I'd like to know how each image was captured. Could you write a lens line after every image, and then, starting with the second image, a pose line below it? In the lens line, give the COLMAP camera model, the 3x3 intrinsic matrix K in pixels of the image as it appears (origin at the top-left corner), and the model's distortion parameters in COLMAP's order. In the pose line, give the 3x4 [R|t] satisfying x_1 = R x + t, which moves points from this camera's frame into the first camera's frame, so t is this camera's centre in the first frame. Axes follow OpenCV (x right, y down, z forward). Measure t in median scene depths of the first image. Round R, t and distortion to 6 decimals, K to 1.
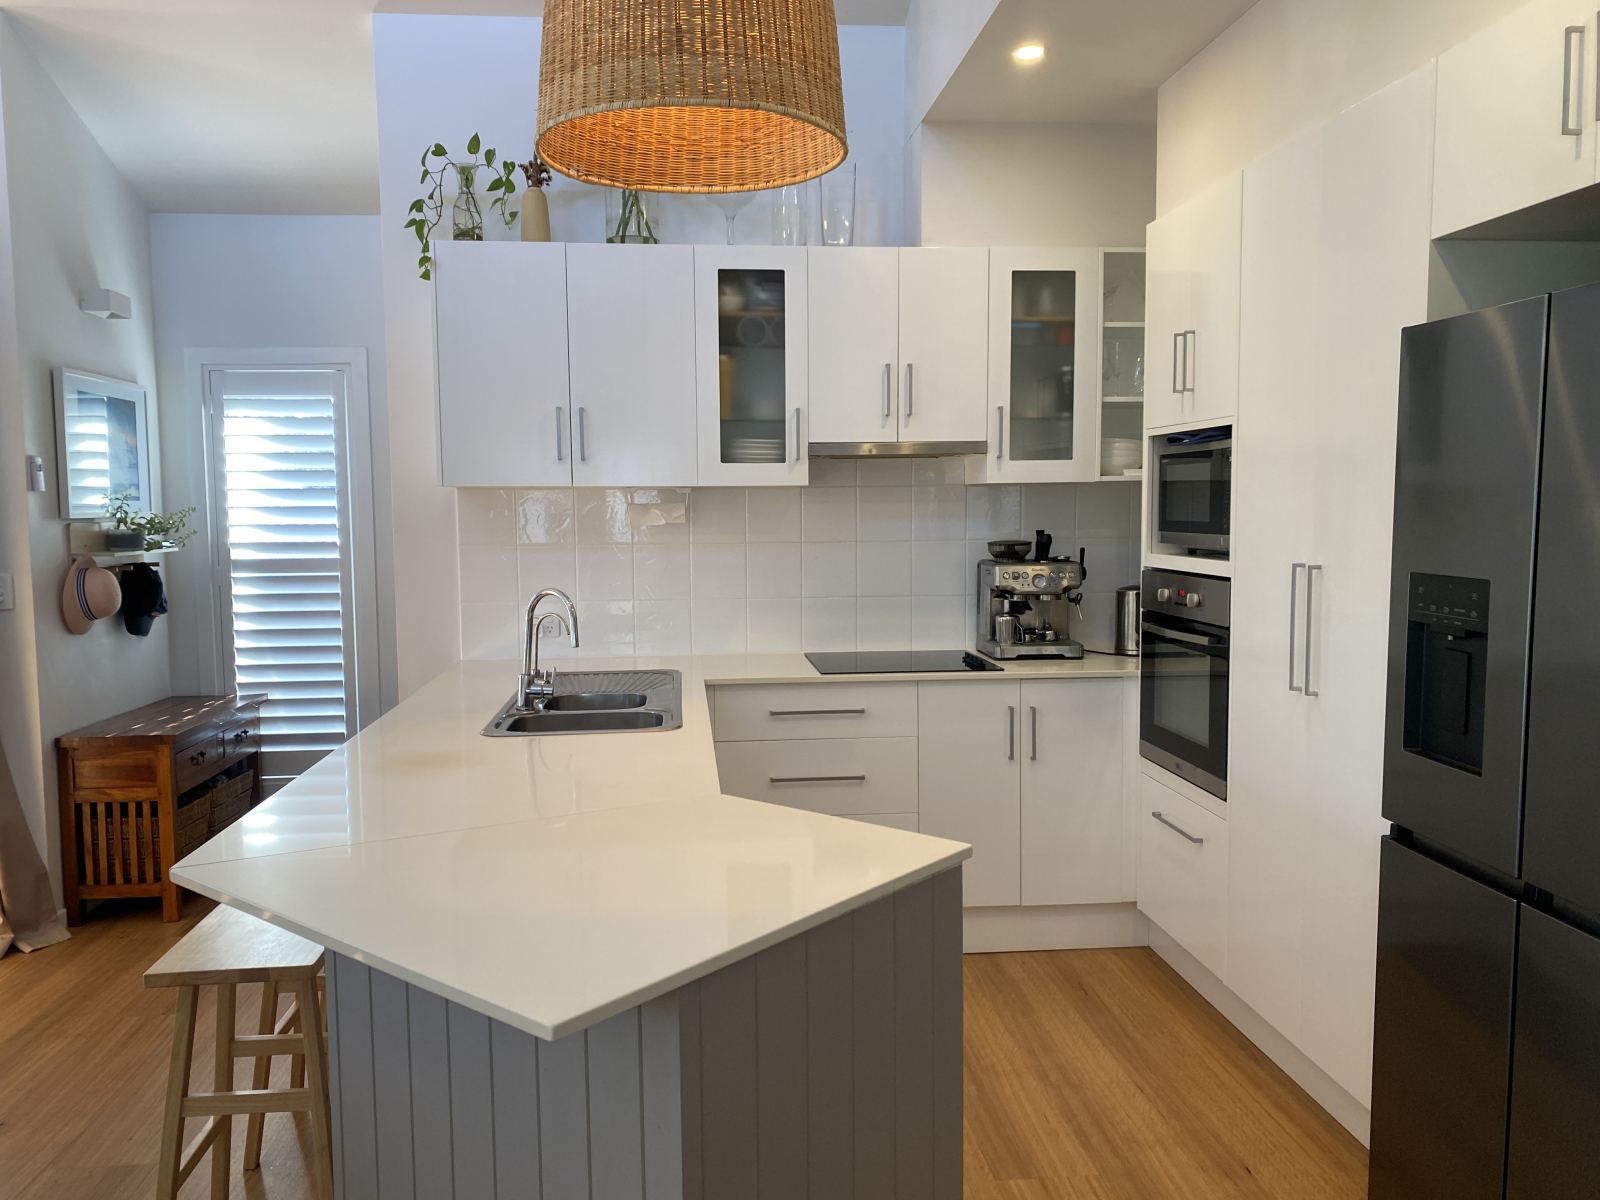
lens RADIAL K [[1193.2, 0, 800.0], [0, 1193.2, 600.0], [0, 0, 1]] dist [-0.005920, -0.001612]
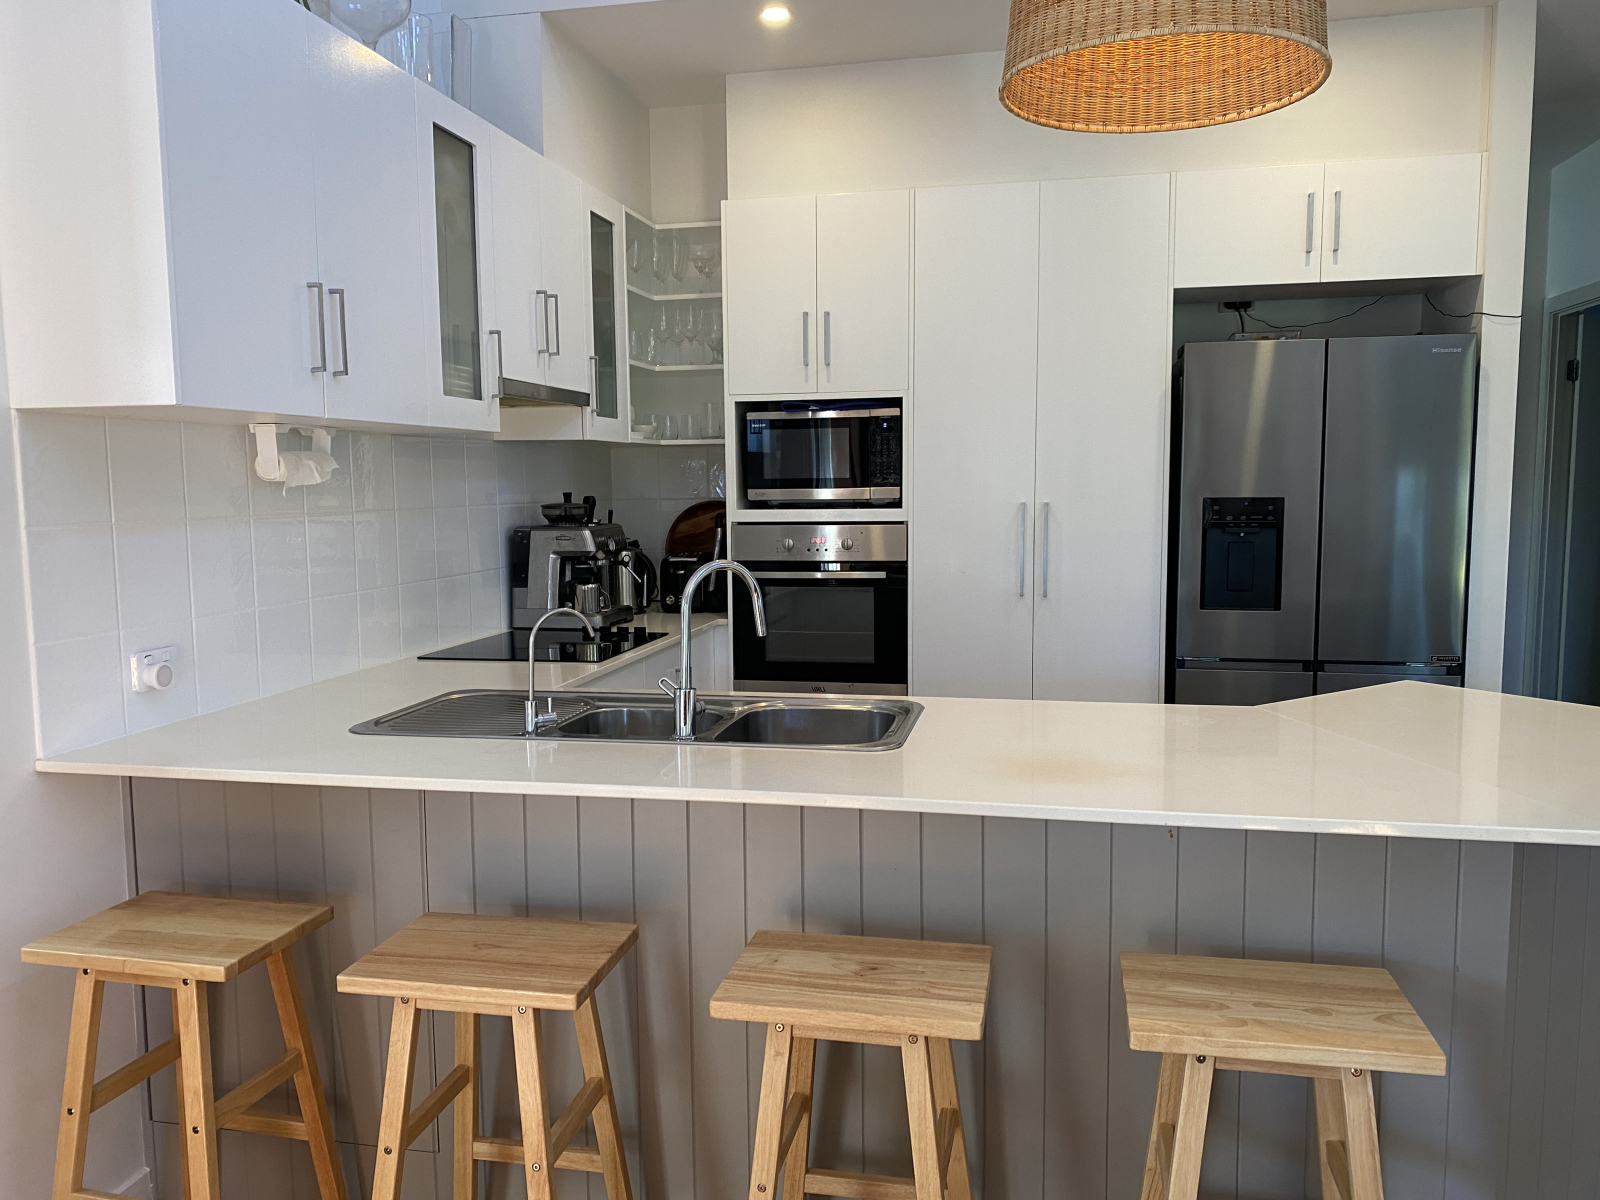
lens RADIAL K [[1229.8, 0, 800.0], [0, 1229.8, 600.0], [0, 0, 1]] dist [0.070949, -0.002208]
pose [[0.314391, -0.081655, 0.945775, -0.851132], [0.083155, 0.994833, 0.058248, -0.019719], [-0.945644, 0.060333, 0.319557, 0.670251]]
